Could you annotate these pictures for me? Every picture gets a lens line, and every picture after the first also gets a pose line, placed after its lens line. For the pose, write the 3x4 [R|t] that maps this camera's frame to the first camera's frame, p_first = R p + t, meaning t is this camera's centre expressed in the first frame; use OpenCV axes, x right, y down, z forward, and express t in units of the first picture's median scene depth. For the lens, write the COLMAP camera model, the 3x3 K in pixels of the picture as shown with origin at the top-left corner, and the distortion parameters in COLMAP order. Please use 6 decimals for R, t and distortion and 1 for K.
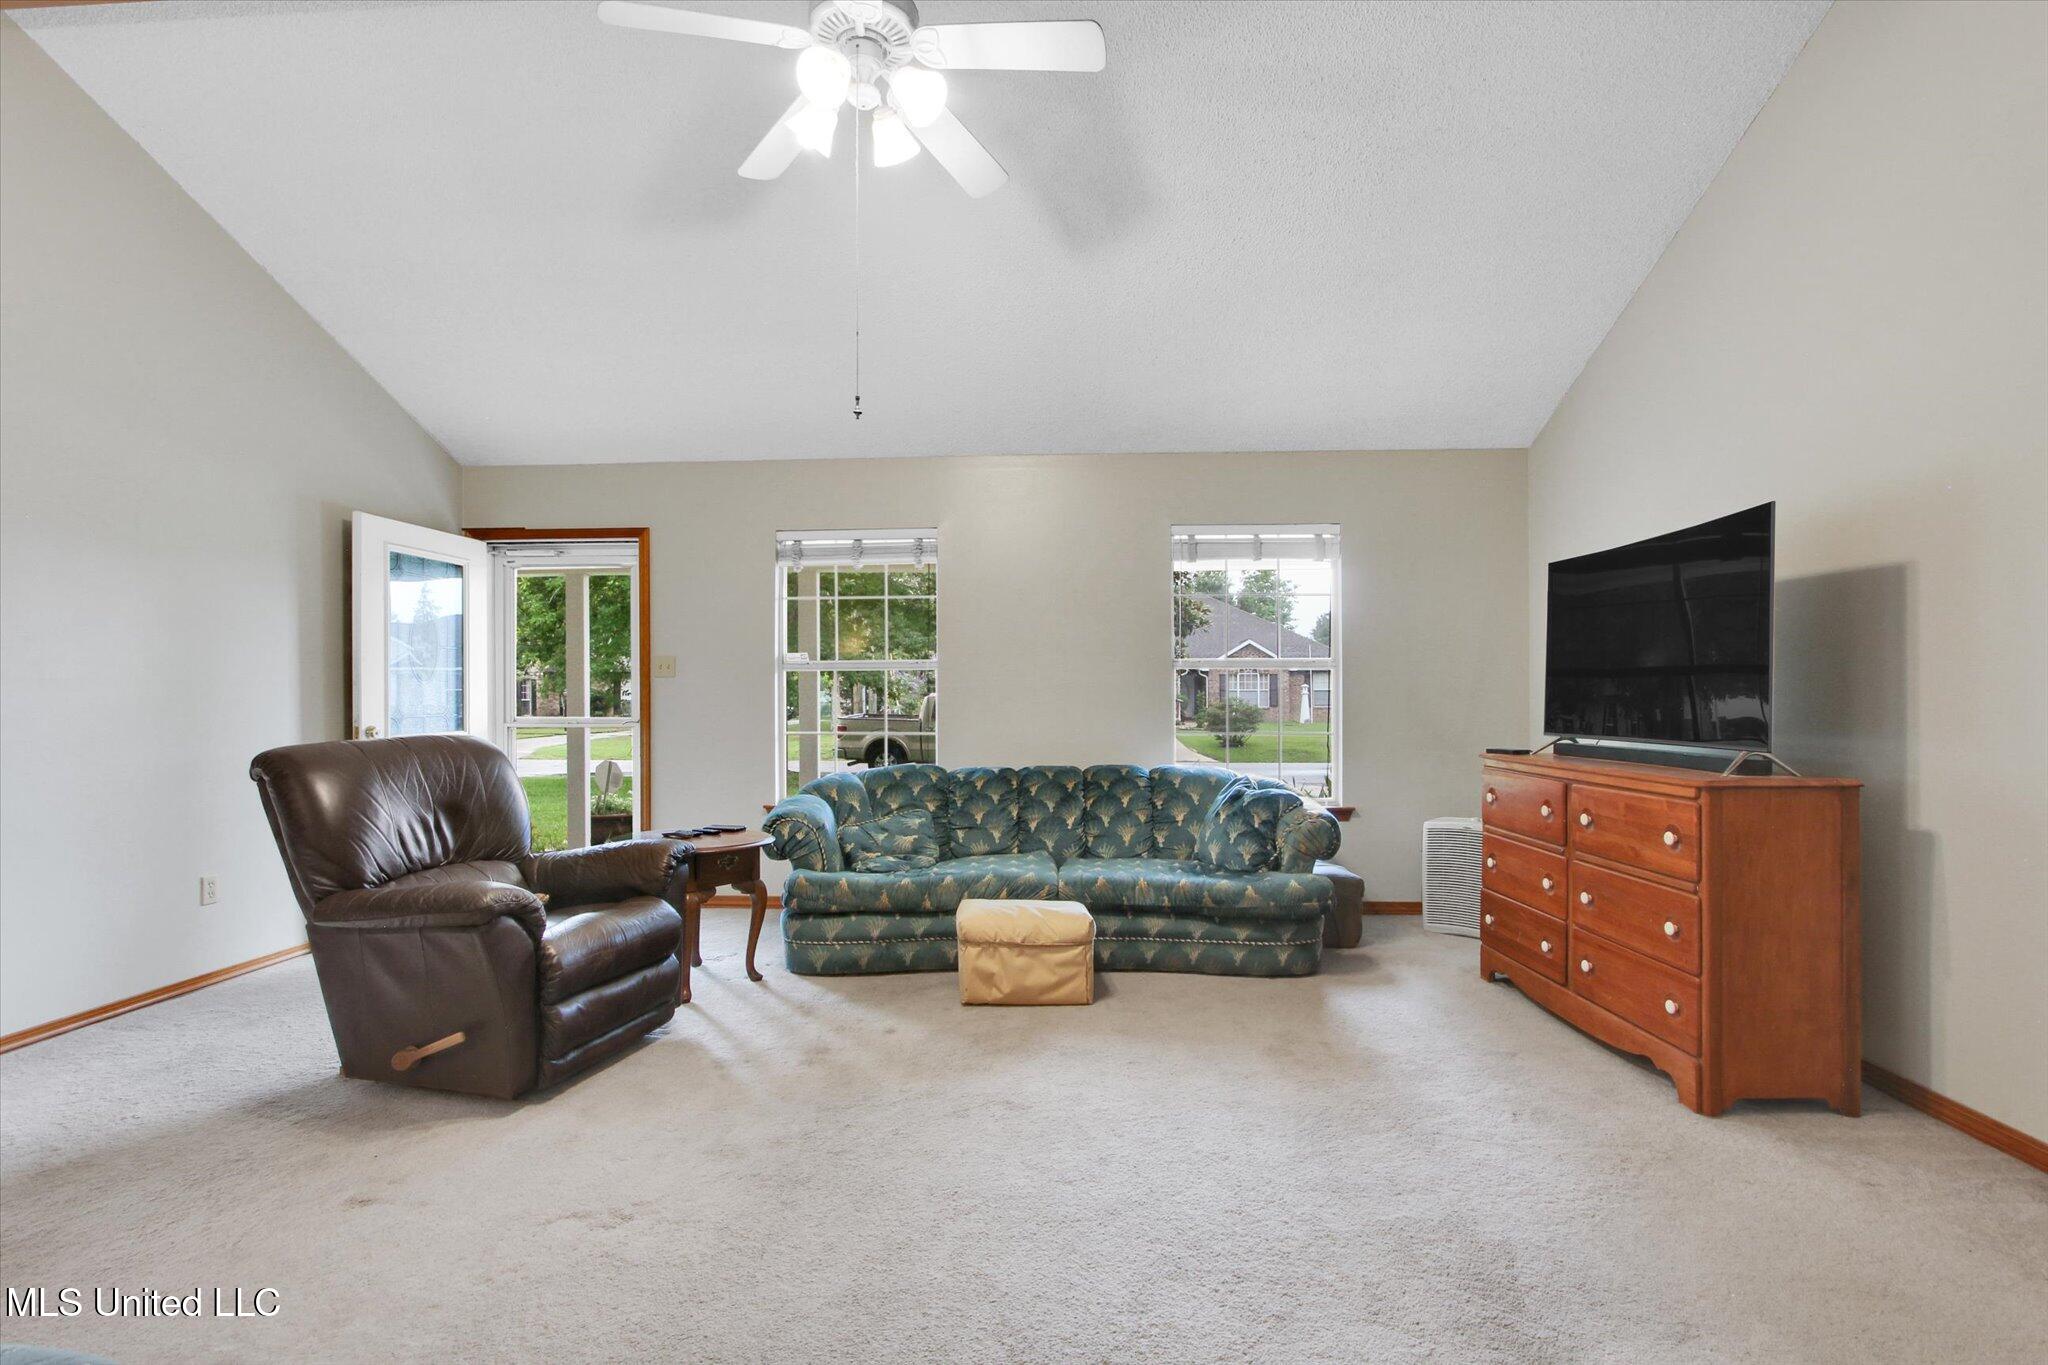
lens RADIAL K [[966.7, 0, 1029.4], [0, 966.7, 699.4], [0, 0, 1]] dist [-0.004540, -0.001045]
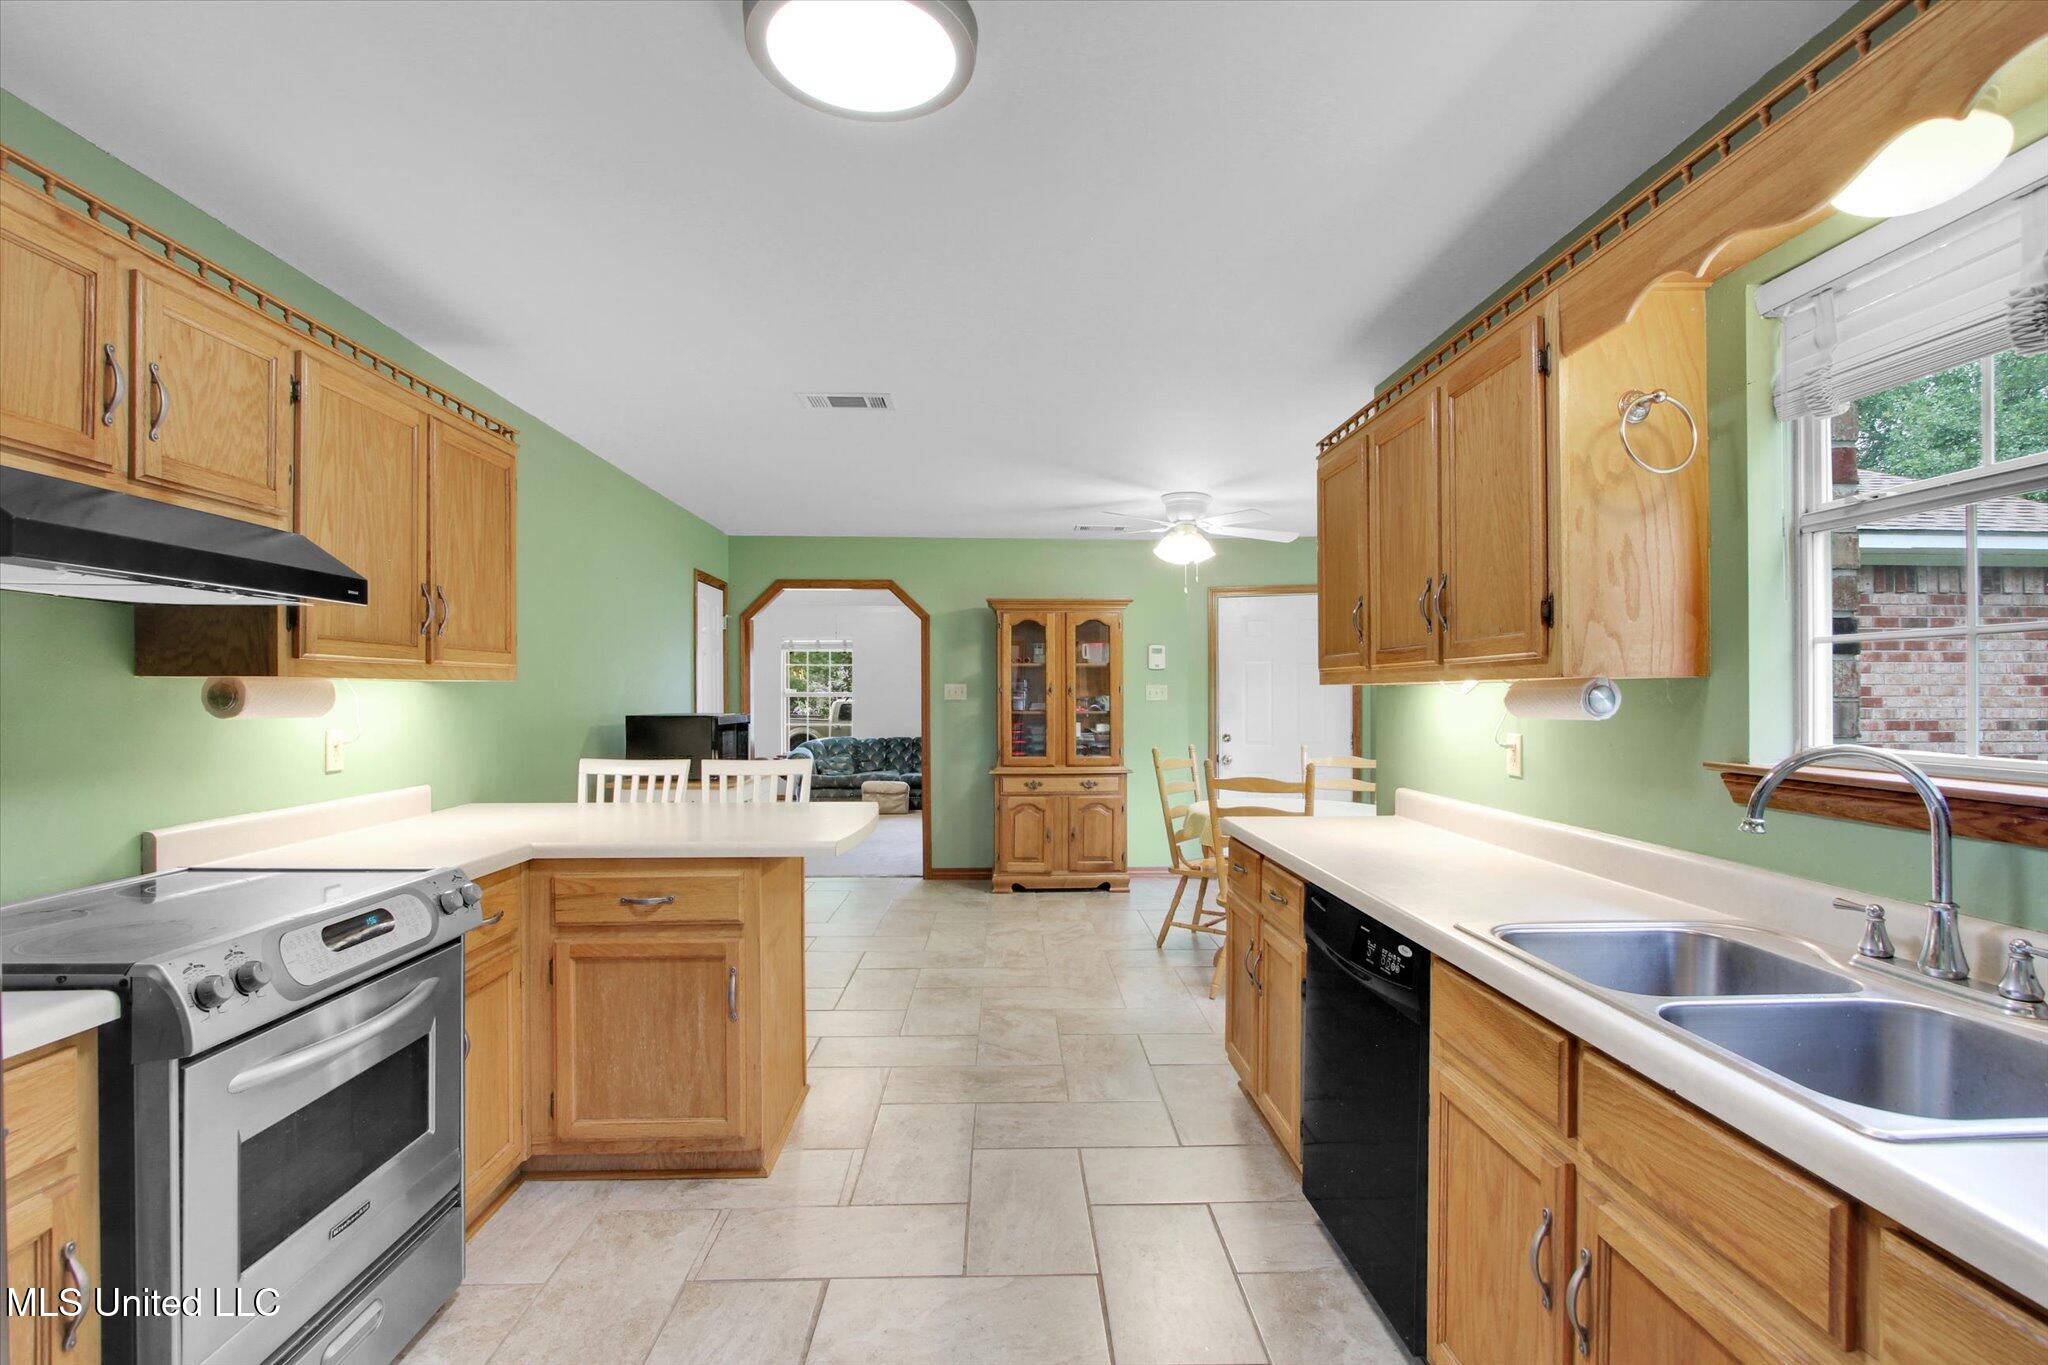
lens RADIAL K [[966.7, 0, 1029.4], [0, 966.7, 699.4], [0, 0, 1]] dist [-0.004540, -0.001045]
pose [[0.995044, 0.003417, 0.099381, 0.118611], [-0.002891, 0.999981, -0.005429, -0.017407], [-0.099398, 0.005115, 0.995035, -1.674612]]
